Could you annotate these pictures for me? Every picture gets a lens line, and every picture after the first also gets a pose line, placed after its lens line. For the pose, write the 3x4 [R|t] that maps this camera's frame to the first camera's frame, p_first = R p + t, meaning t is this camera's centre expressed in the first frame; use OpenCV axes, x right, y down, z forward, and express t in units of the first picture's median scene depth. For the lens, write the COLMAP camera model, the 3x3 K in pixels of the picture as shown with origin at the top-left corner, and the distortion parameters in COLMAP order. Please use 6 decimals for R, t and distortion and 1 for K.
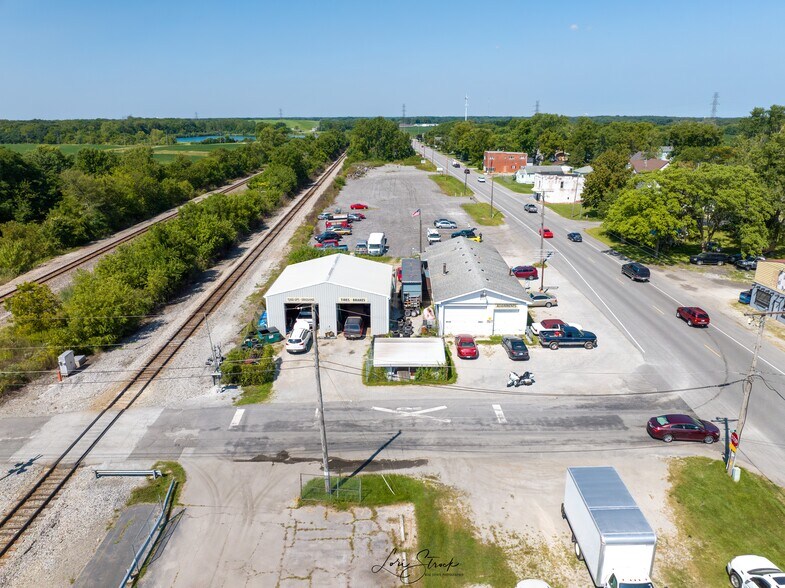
lens RADIAL K [[551.7, 0, 395.1], [0, 551.7, 291.4], [0, 0, 1]] dist [-0.038484, 0.002223]
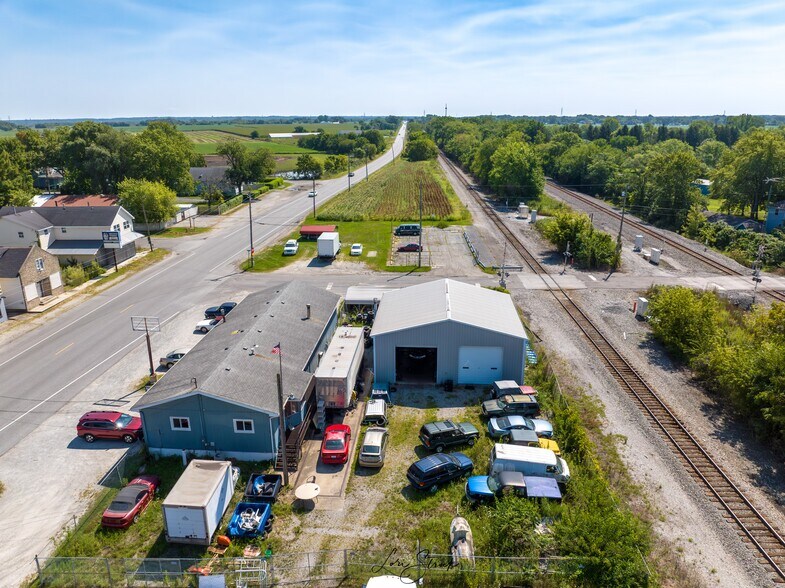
lens RADIAL K [[551.7, 0, 395.1], [0, 551.7, 291.4], [0, 0, 1]] dist [-0.038484, 0.002223]
pose [[-0.998564, -0.004486, 0.053381, -0.061708], [0.027048, 0.817911, 0.574709, -0.419894], [-0.046239, 0.575327, -0.816615, 1.328633]]
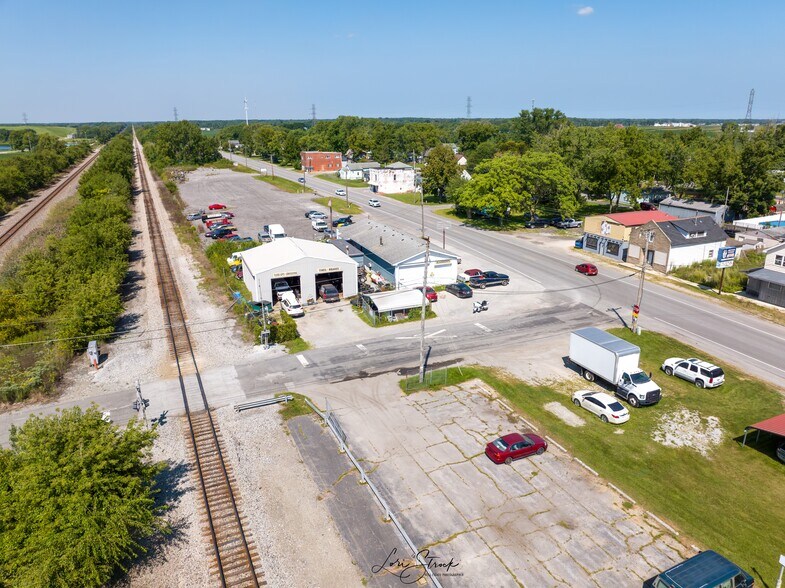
lens RADIAL K [[551.7, 0, 395.1], [0, 551.7, 291.4], [0, 0, 1]] dist [-0.038484, 0.002223]
pose [[0.920042, -0.117925, 0.373652, -0.290467], [0.119954, 0.992618, 0.017910, 0.042825], [-0.373005, 0.028343, 0.927396, -0.122536]]
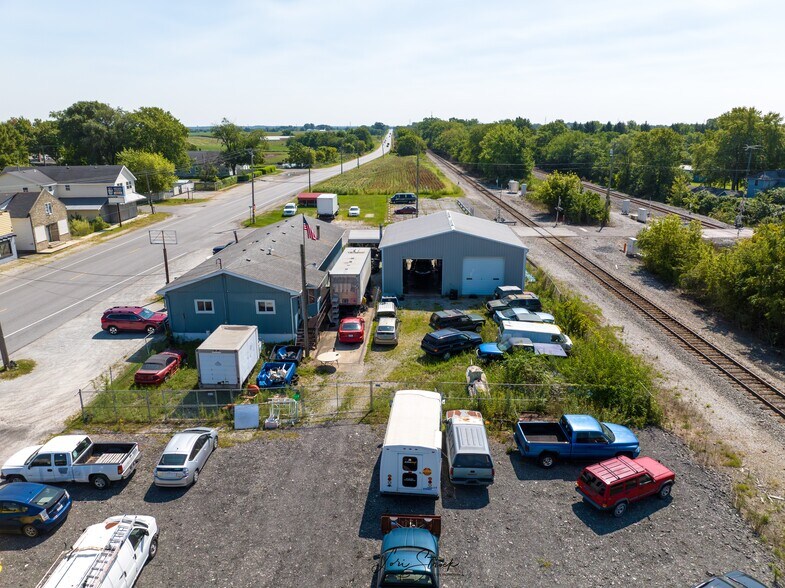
lens RADIAL K [[551.7, 0, 395.1], [0, 551.7, 291.4], [0, 0, 1]] dist [-0.038484, 0.002223]
pose [[-0.999580, 0.002427, 0.028880, -0.039832], [0.018223, 0.827495, 0.561178, -0.349381], [-0.022536, 0.561468, -0.827191, 1.416207]]
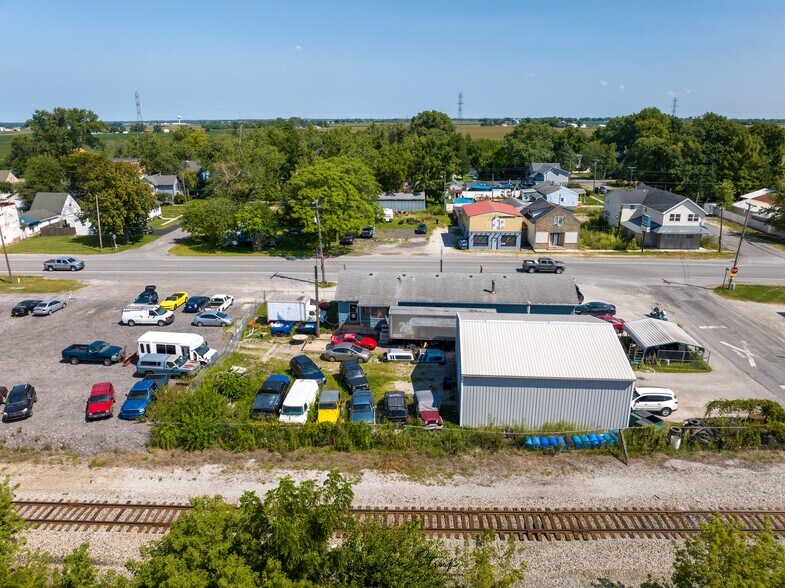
lens RADIAL K [[551.7, 0, 395.1], [0, 551.7, 291.4], [0, 0, 1]] dist [-0.038484, 0.002223]
pose [[0.057288, -0.295075, 0.953755, -0.625852], [0.305348, 0.914723, 0.264658, -0.258187], [-0.950516, 0.276066, 0.142503, 0.841926]]
